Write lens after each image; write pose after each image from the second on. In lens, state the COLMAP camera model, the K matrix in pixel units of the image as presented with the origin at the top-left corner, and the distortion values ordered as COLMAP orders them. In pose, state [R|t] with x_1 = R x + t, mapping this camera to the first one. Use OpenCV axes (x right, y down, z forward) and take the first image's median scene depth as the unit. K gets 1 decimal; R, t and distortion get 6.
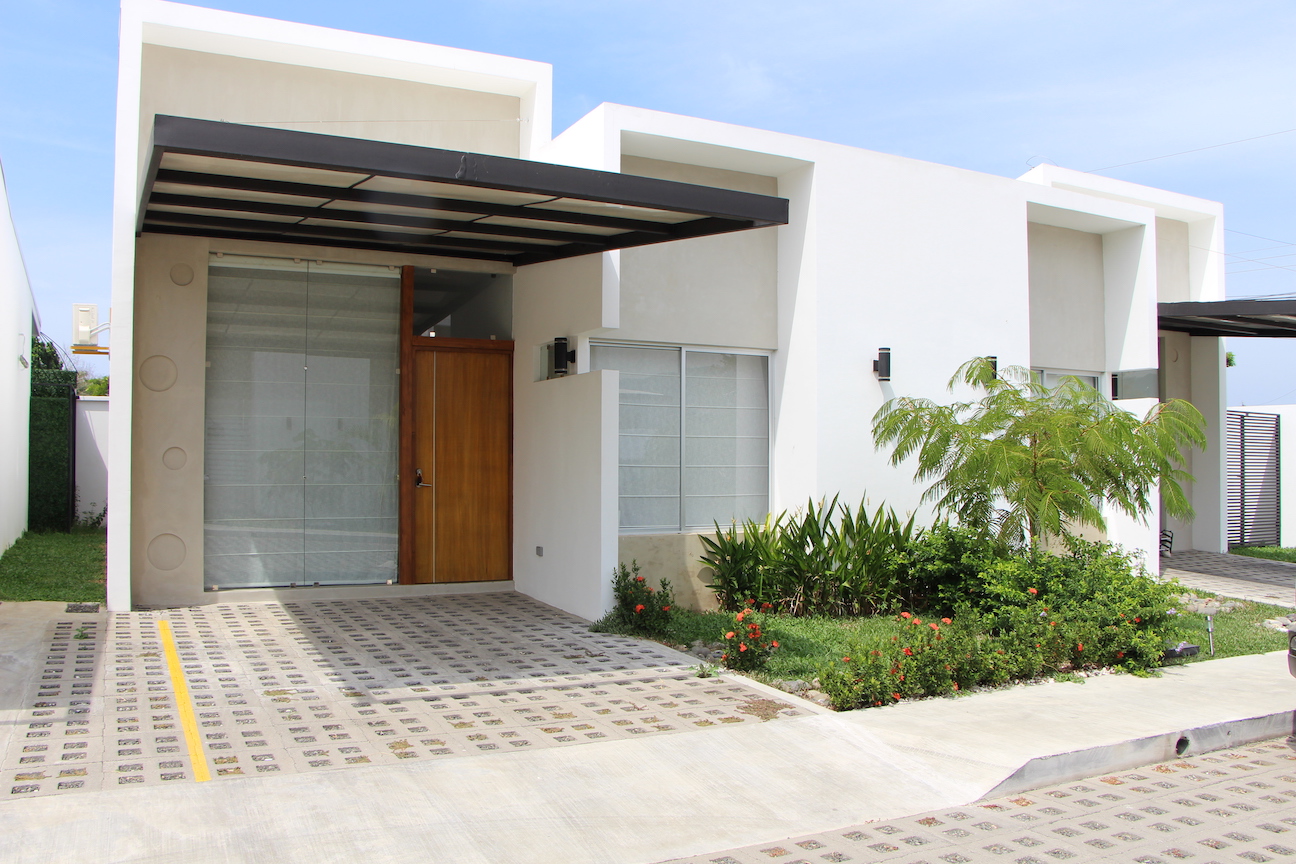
lens RADIAL K [[1073.4, 0, 642.2], [0, 1073.4, 434.1], [0, 0, 1]] dist [-0.183371, 0.161586]
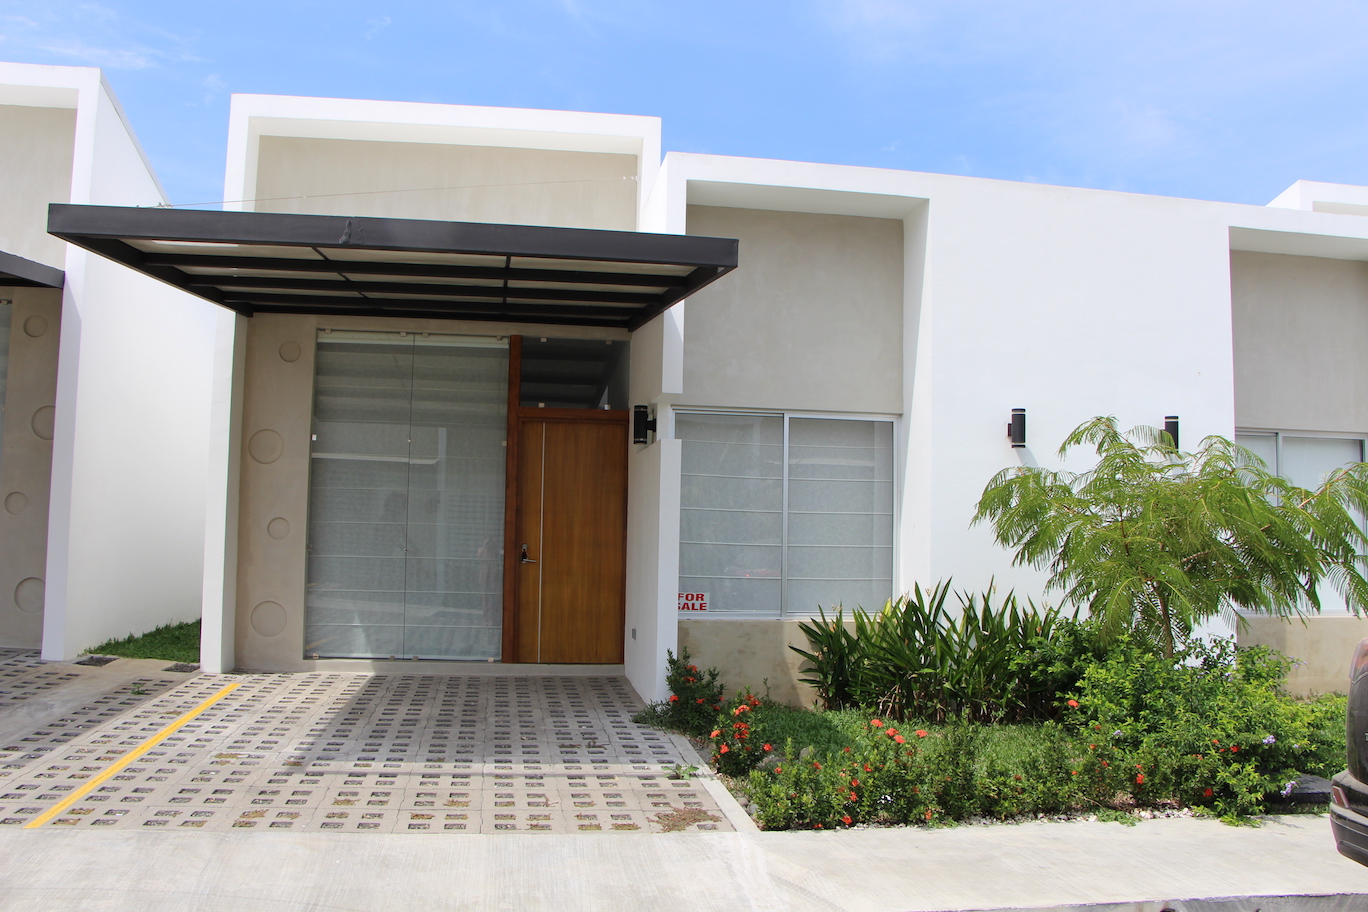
lens RADIAL K [[1133.0, 0, 677.9], [0, 1133.0, 458.2], [0, 0, 1]] dist [-0.183371, 0.161586]
pose [[0.949318, -0.008803, -0.314194, 0.260527], [-0.007159, 0.998743, -0.049614, 0.005017], [0.314236, 0.049349, 0.948061, 0.072595]]
